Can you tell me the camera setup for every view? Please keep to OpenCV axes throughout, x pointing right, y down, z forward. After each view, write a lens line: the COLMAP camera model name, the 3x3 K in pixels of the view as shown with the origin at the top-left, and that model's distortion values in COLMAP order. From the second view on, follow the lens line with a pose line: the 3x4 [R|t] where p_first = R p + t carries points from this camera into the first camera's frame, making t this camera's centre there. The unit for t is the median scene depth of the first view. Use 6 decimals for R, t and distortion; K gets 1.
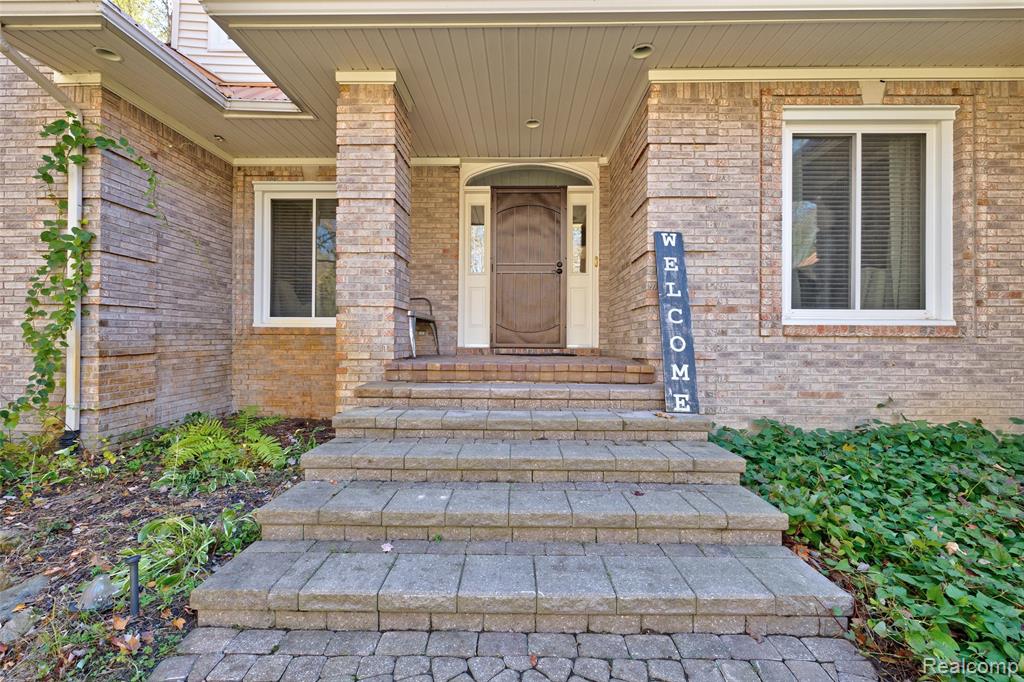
lens RADIAL K [[447.0, 0, 515.5], [0, 447.0, 337.9], [0, 0, 1]] dist [-0.000495, -0.000400]
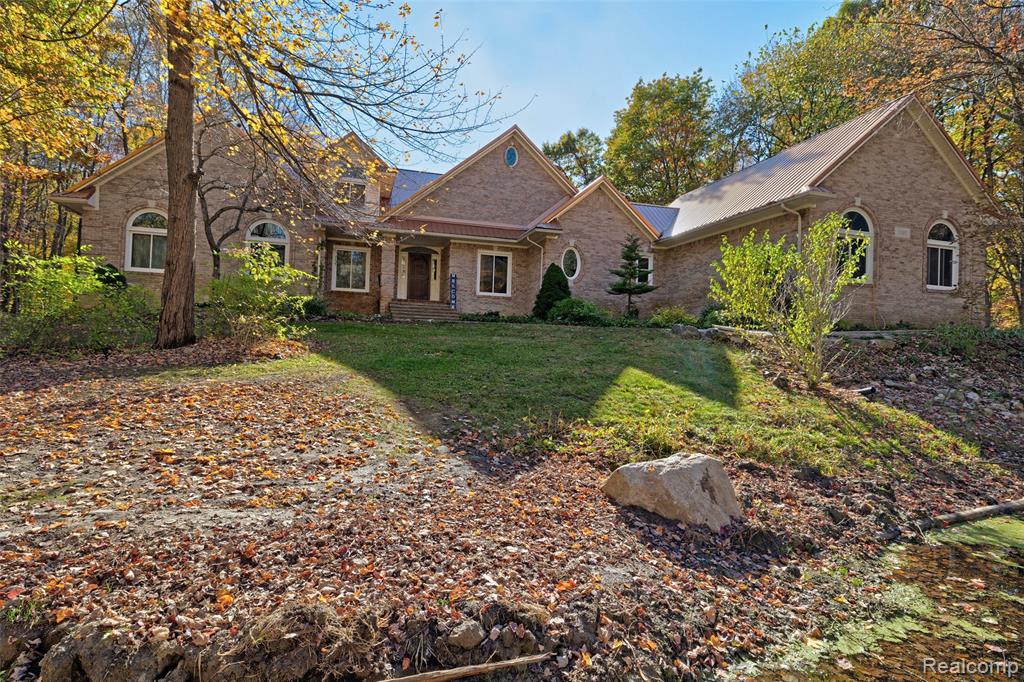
lens RADIAL K [[533.5, 0, 512.0], [0, 533.5, 337.4], [0, 0, 1]] dist [-0.001104, -0.000013]
pose [[0.955874, 0.030938, 0.292144, -0.686987], [-0.030730, 0.999514, -0.005300, 0.440103], [-0.292166, -0.003911, 0.956360, -4.527777]]
